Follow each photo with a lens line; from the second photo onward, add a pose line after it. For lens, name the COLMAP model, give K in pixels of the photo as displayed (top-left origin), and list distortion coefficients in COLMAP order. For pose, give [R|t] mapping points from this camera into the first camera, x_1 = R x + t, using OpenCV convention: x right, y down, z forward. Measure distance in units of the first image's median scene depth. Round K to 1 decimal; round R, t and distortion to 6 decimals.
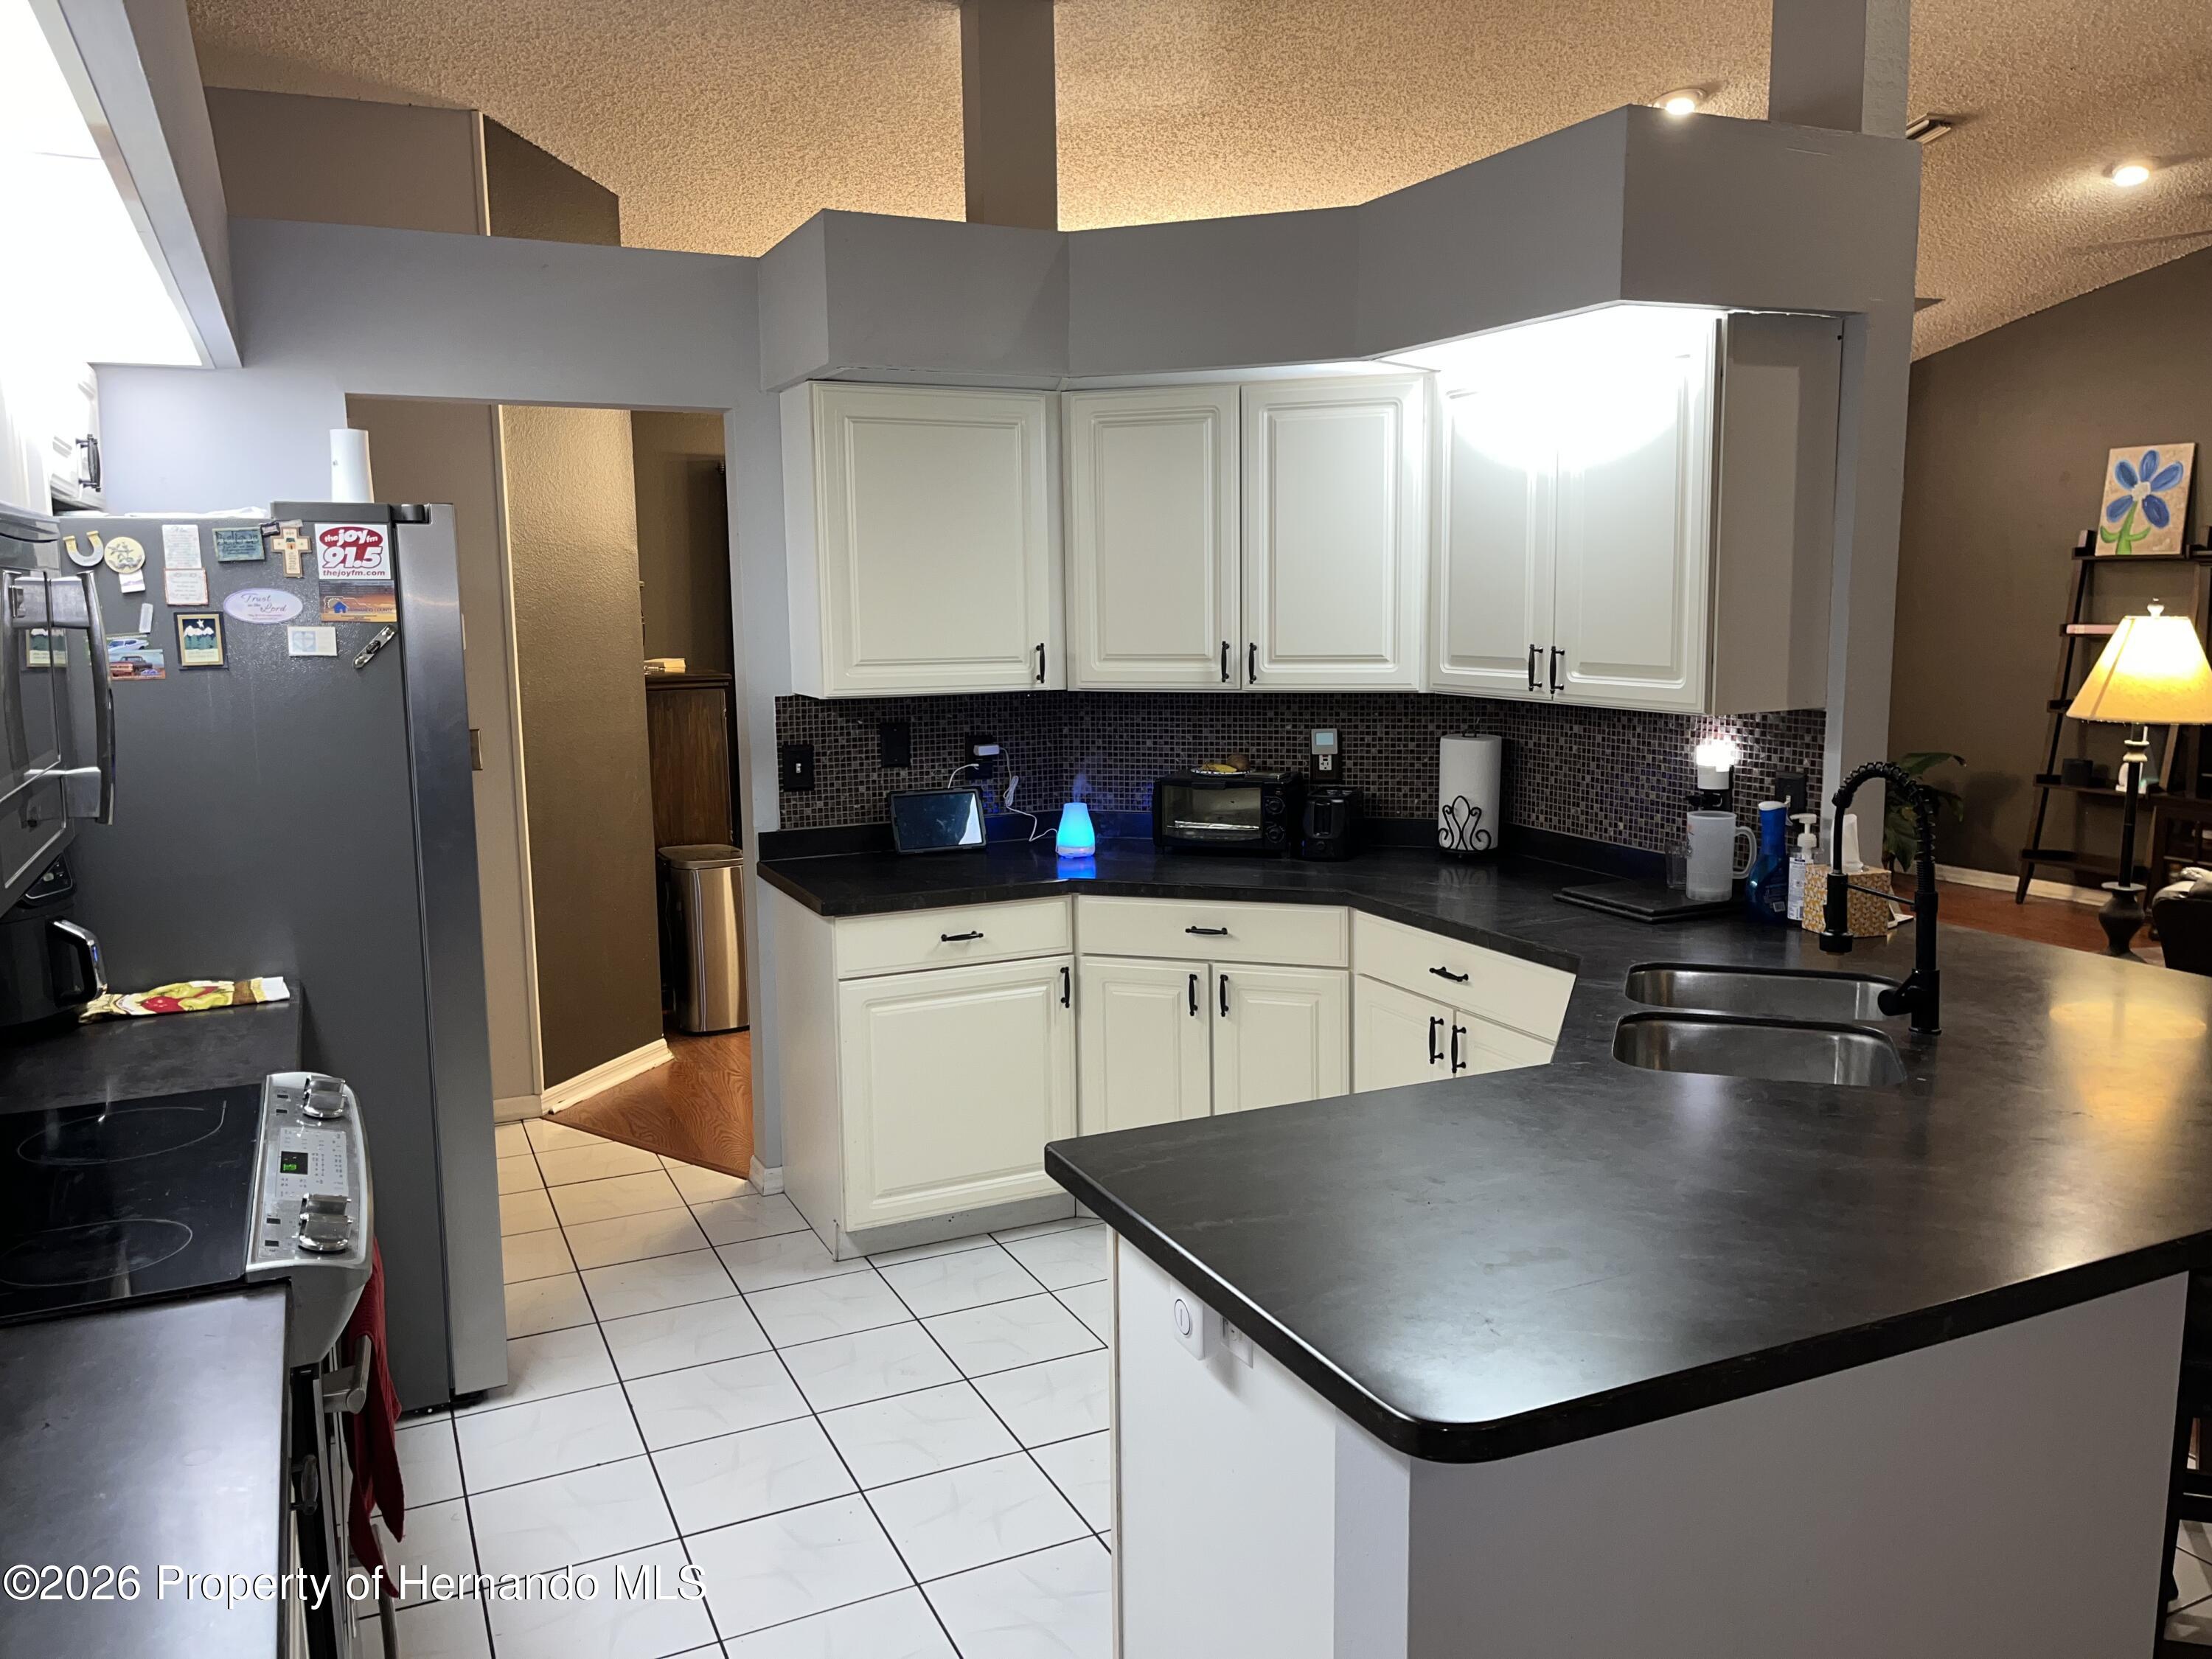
lens RADIAL K [[1675.3, 0, 1120.2], [0, 1675.3, 819.9], [0, 0, 1]] dist [0.064591, -0.099250]
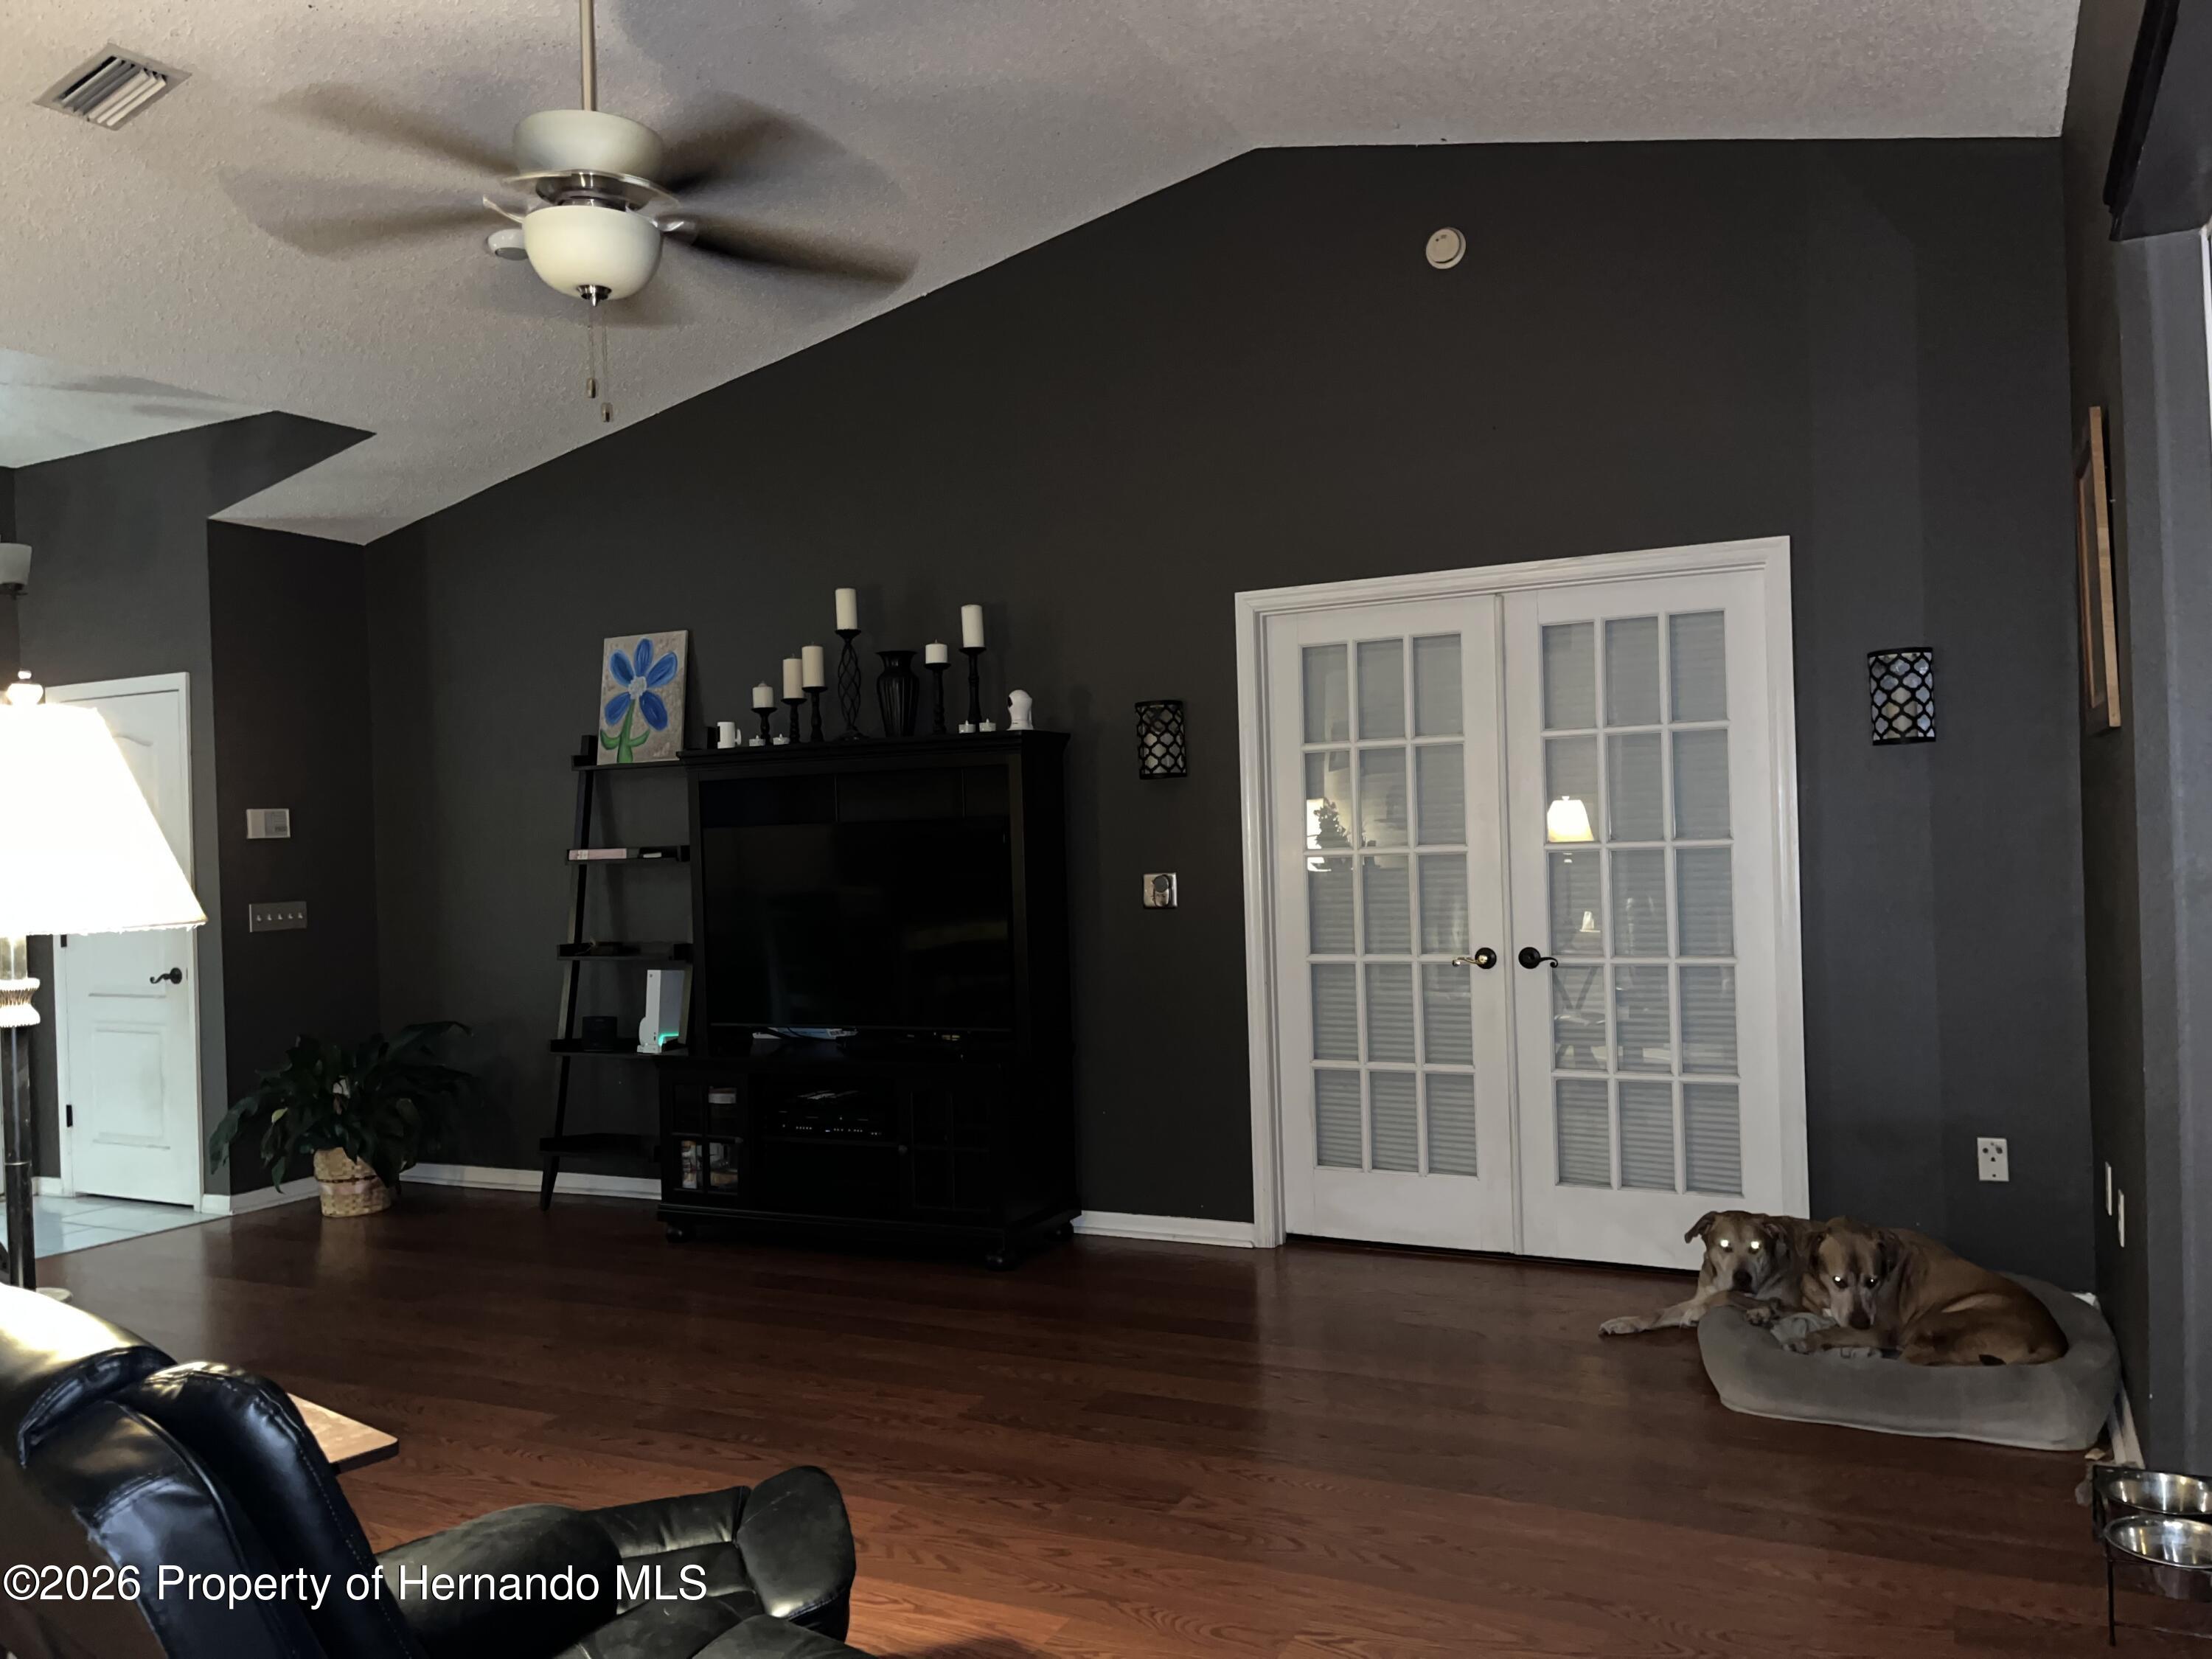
lens RADIAL K [[1675.3, 0, 1124.4], [0, 1675.3, 840.8], [0, 0, 1]] dist [0.064591, -0.099250]
pose [[0.784200, -0.010238, 0.620423, 0.508561], [0.104149, 0.987851, -0.115340, 0.001360], [-0.611705, 0.155066, 0.775739, 0.409495]]
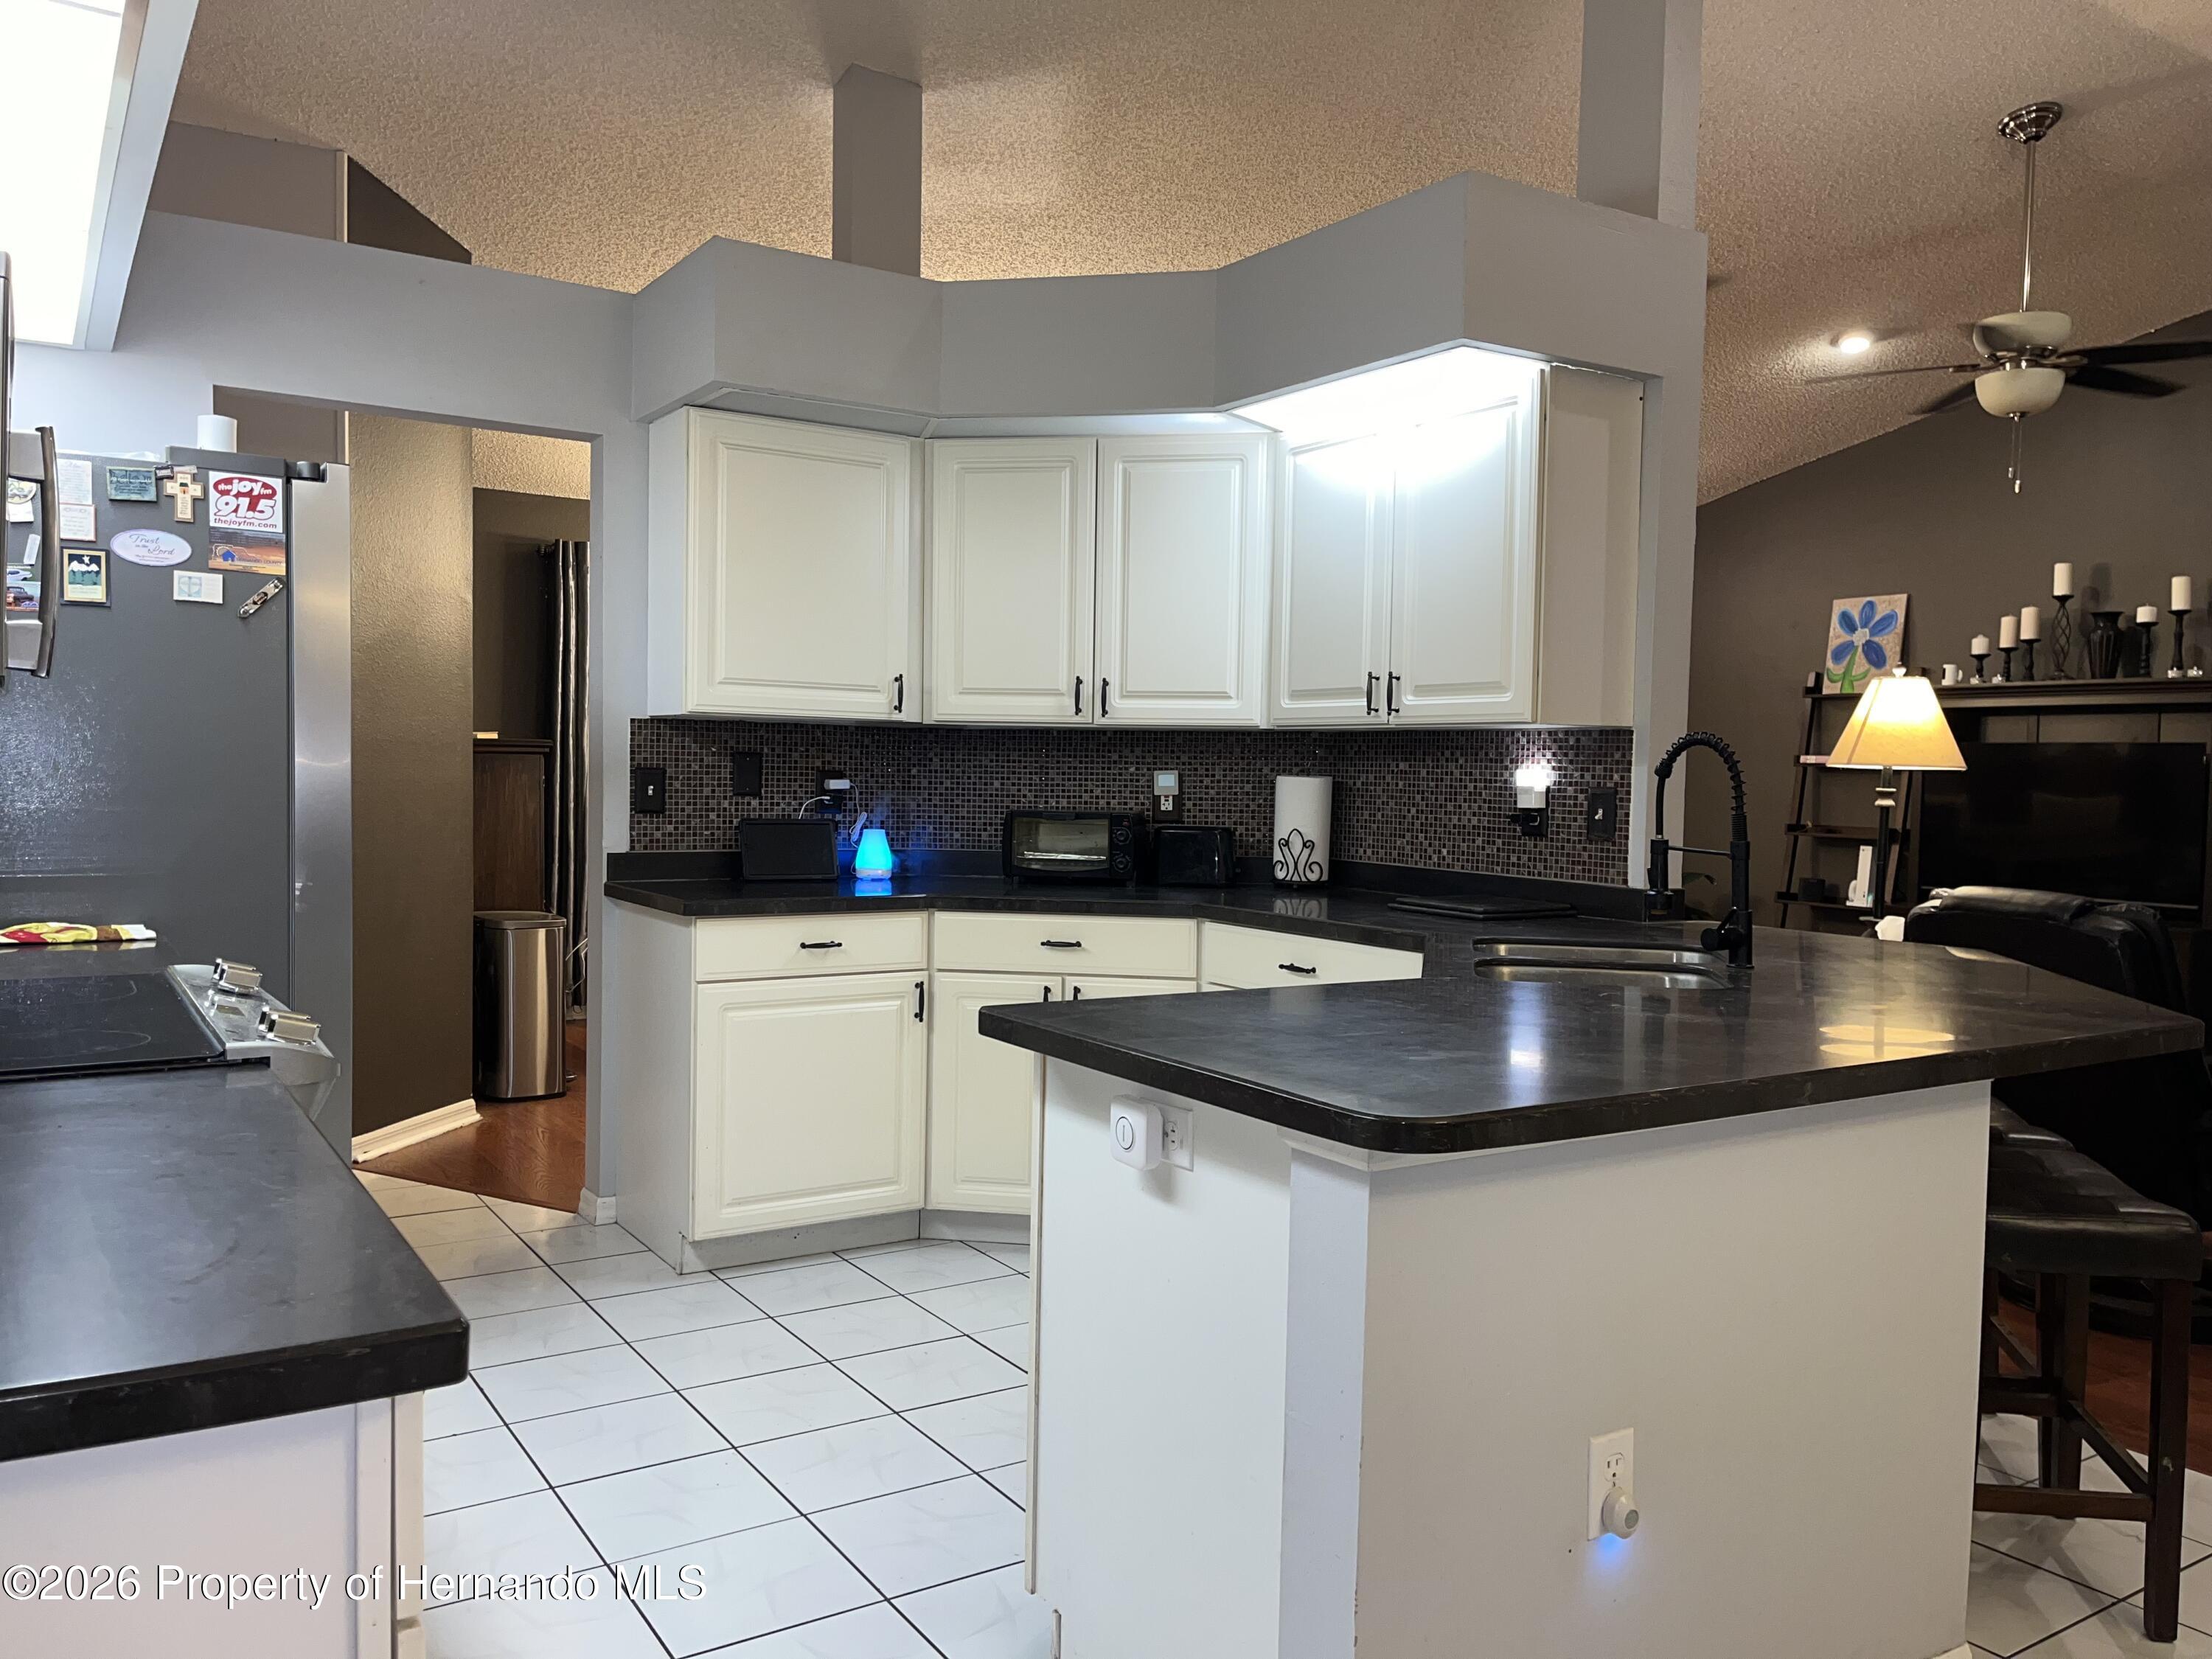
lens RADIAL K [[1675.3, 0, 1113.5], [0, 1675.3, 845.4], [0, 0, 1]] dist [0.064591, -0.099250]
pose [[0.990592, 0.026091, 0.134335, -0.053396], [-0.013771, 0.995679, -0.091837, 0.093859], [-0.136151, 0.089123, 0.986671, -0.031248]]
